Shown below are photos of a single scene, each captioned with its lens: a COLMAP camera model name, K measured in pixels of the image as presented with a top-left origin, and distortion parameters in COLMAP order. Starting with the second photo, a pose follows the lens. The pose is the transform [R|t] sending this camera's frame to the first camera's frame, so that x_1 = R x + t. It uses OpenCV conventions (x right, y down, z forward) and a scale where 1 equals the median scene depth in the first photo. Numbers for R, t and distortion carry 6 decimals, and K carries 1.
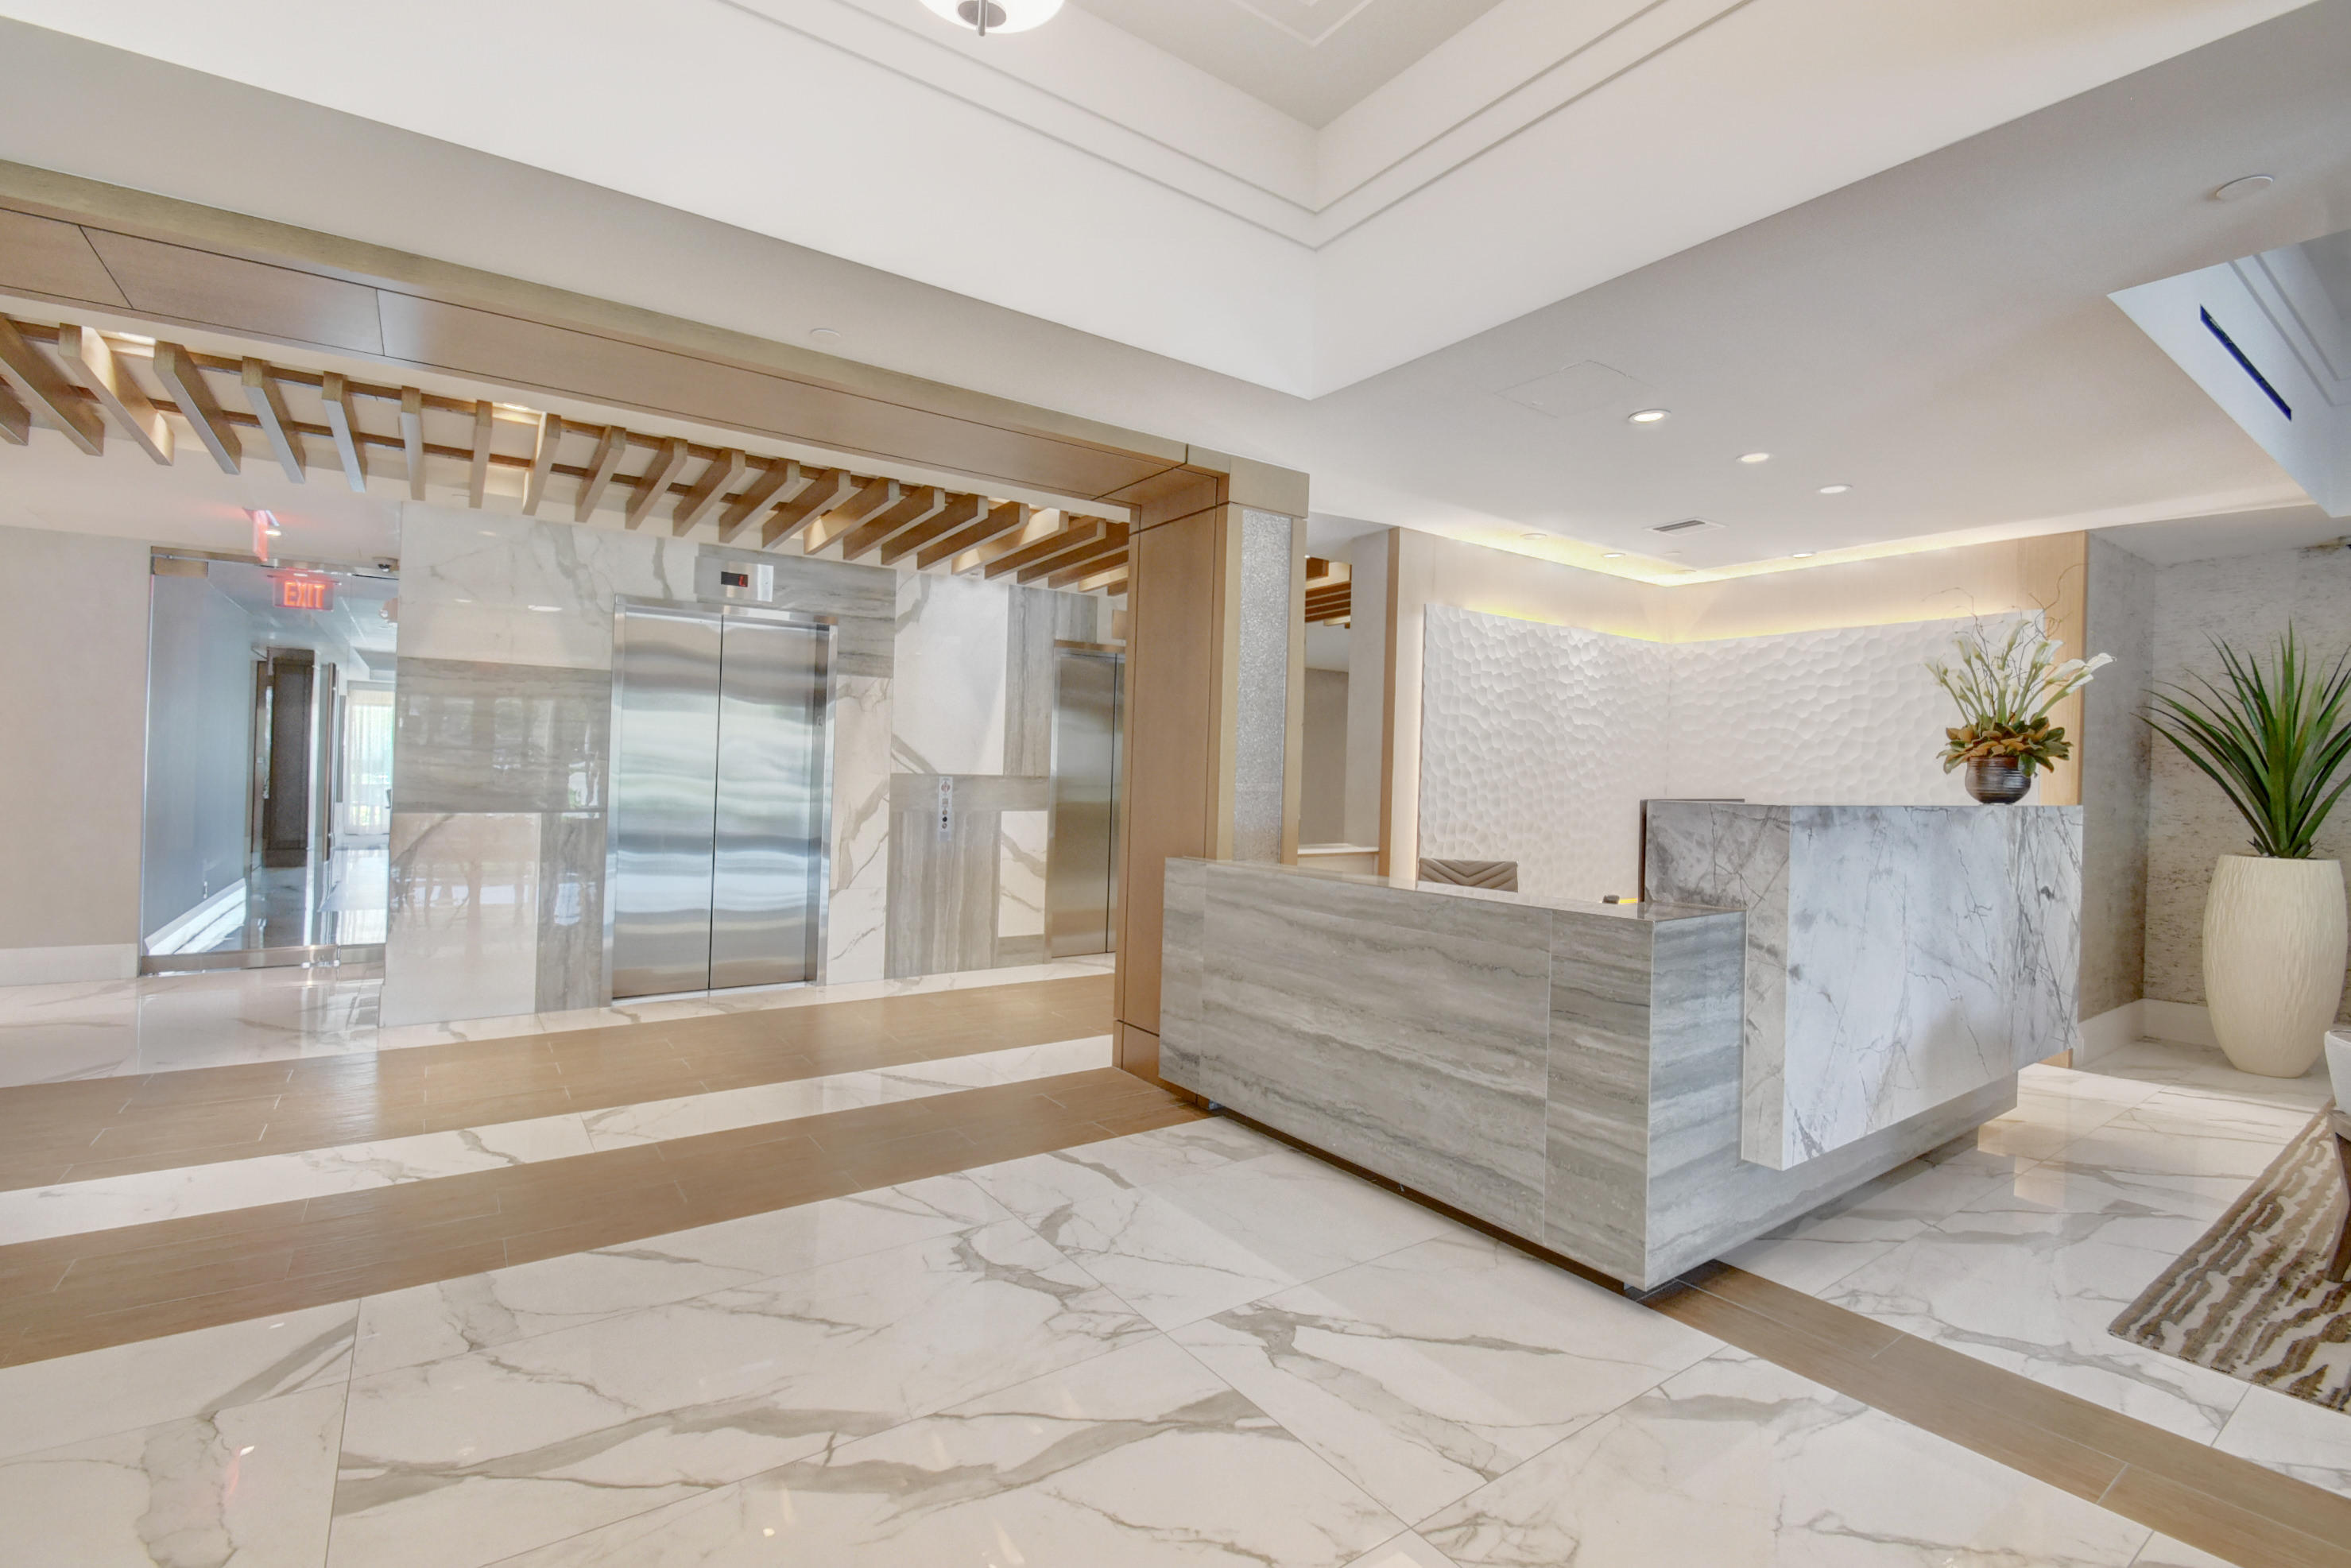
lens RADIAL K [[1037.6, 0, 1175.8], [0, 1037.6, 775.8], [0, 0, 1]] dist [-0.003571, -0.000223]
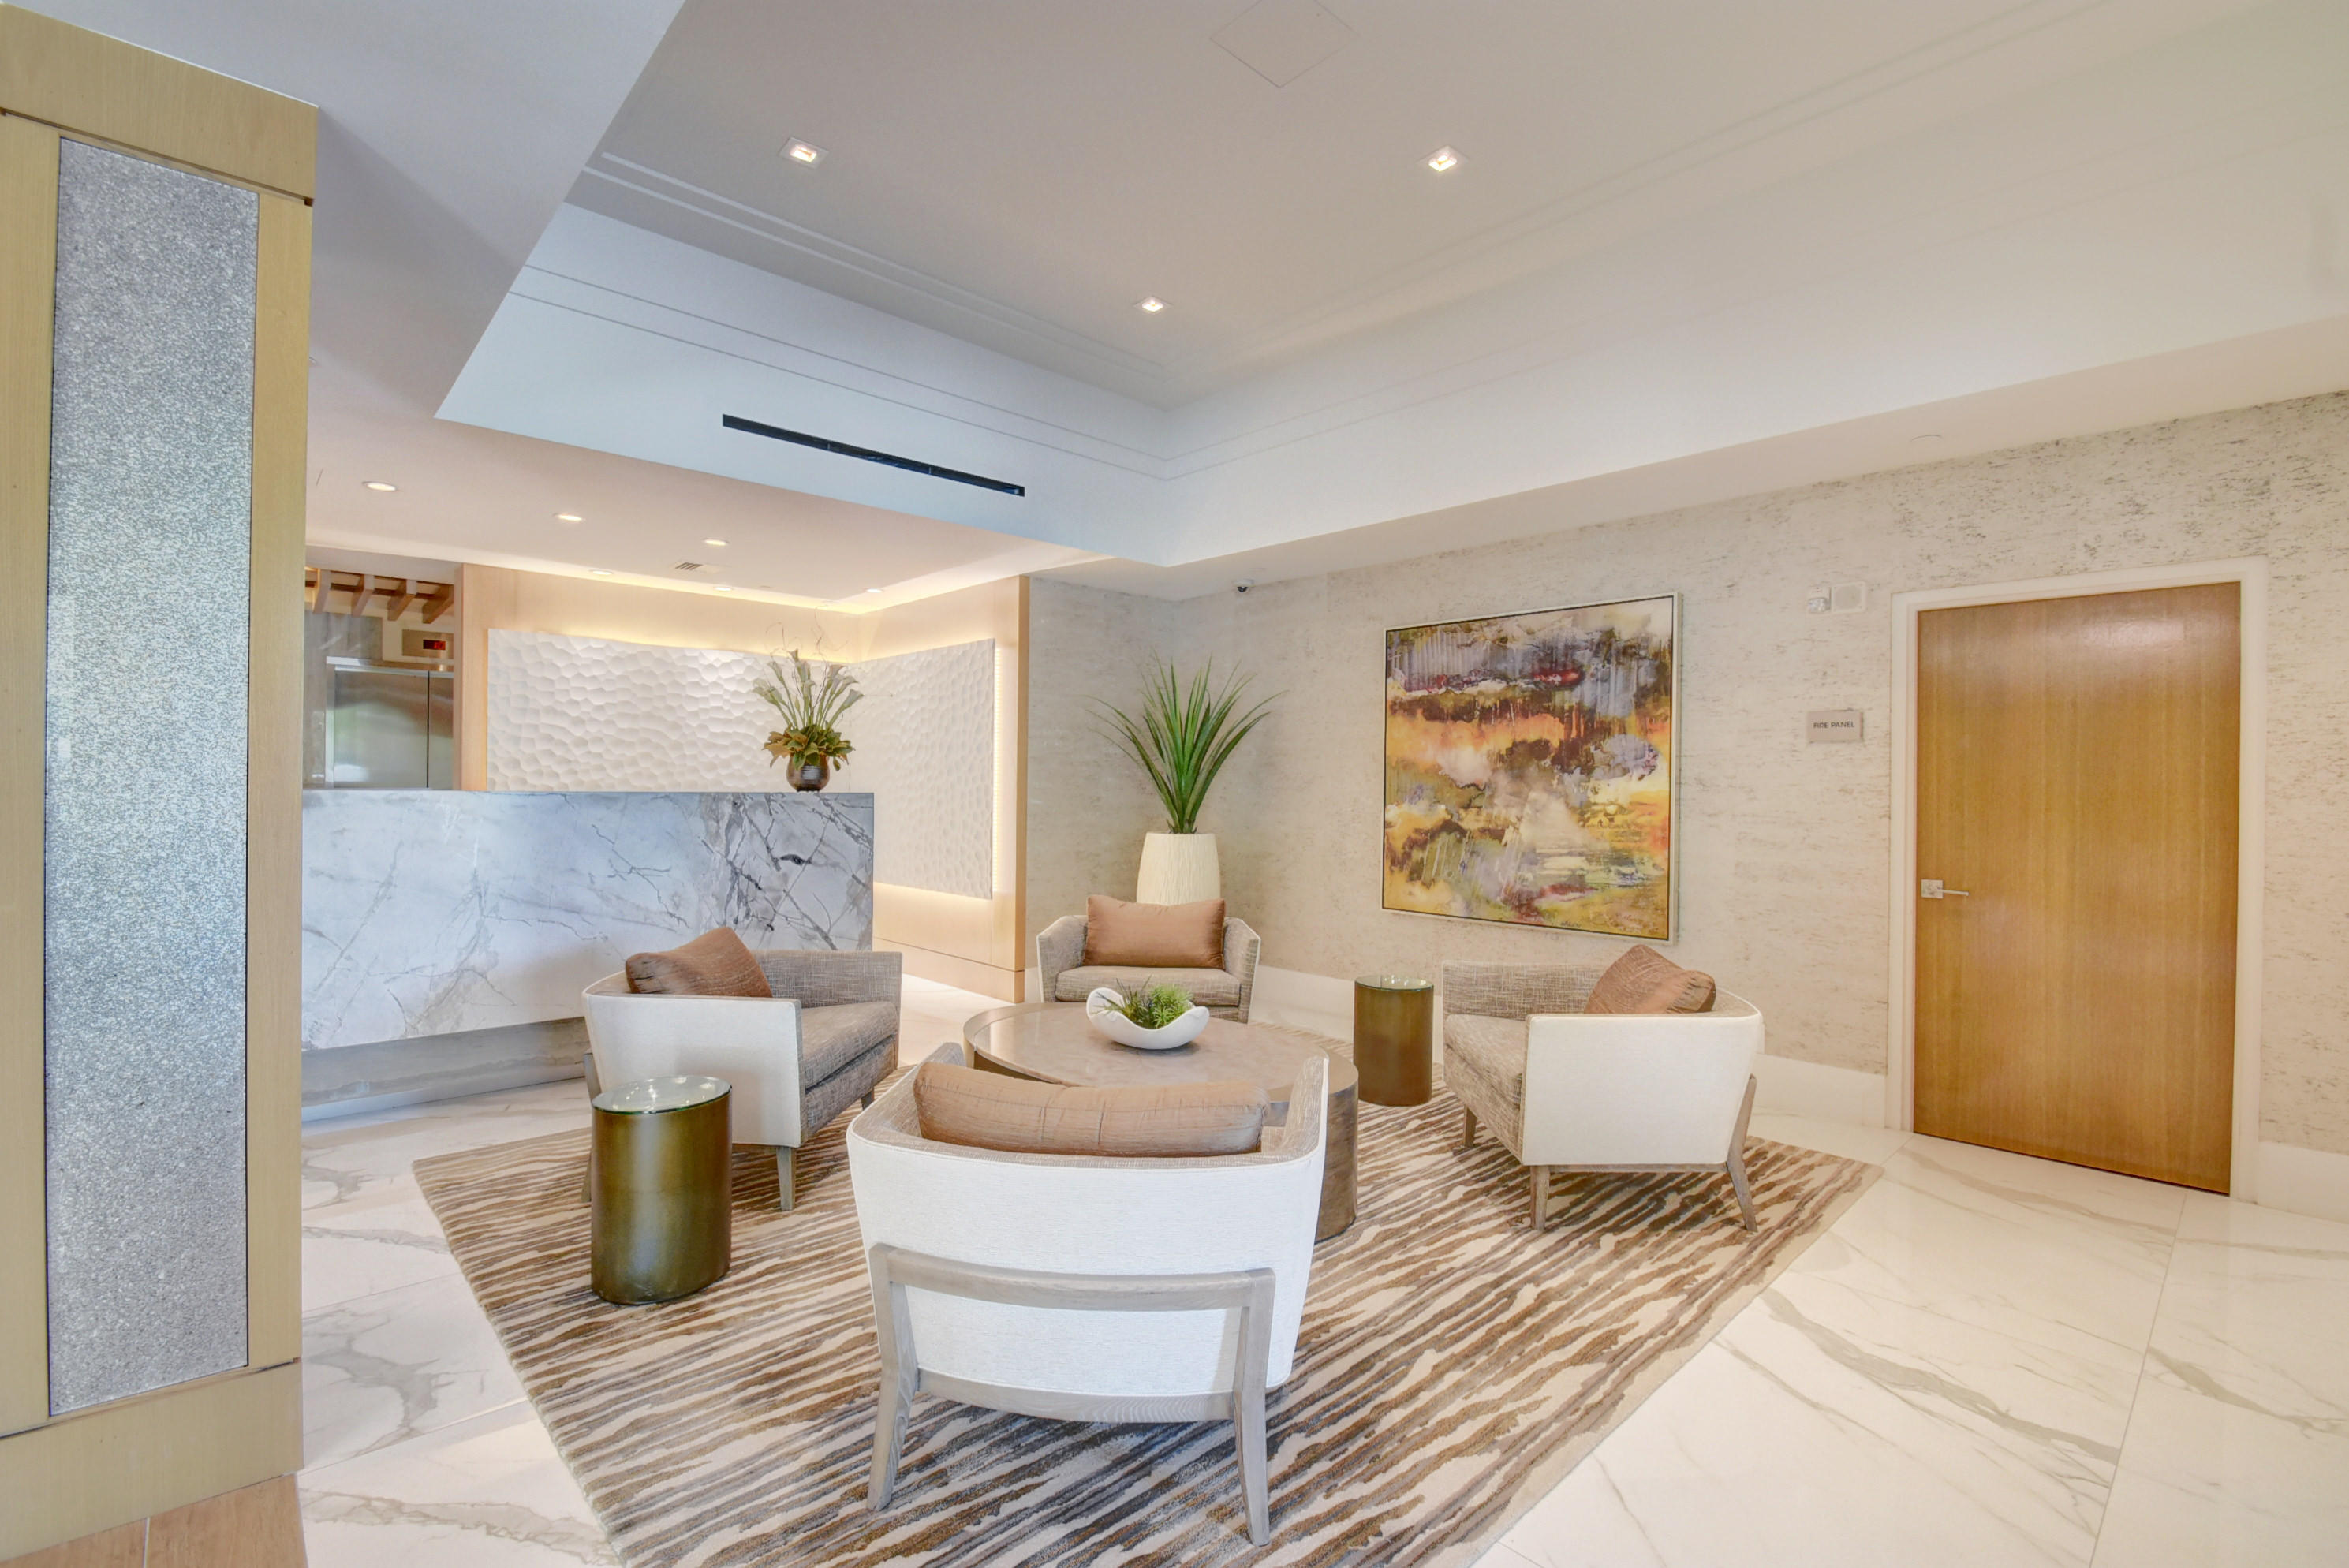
lens RADIAL K [[1036.8, 0, 1171.8], [0, 1036.8, 790.1], [0, 0, 1]] dist [-0.003571, -0.000223]
pose [[0.993097, -0.010759, 0.116802, 0.815001], [0.010959, 0.999939, -0.001067, 0.024004], [-0.116783, 0.002340, 0.993155, -0.231255]]
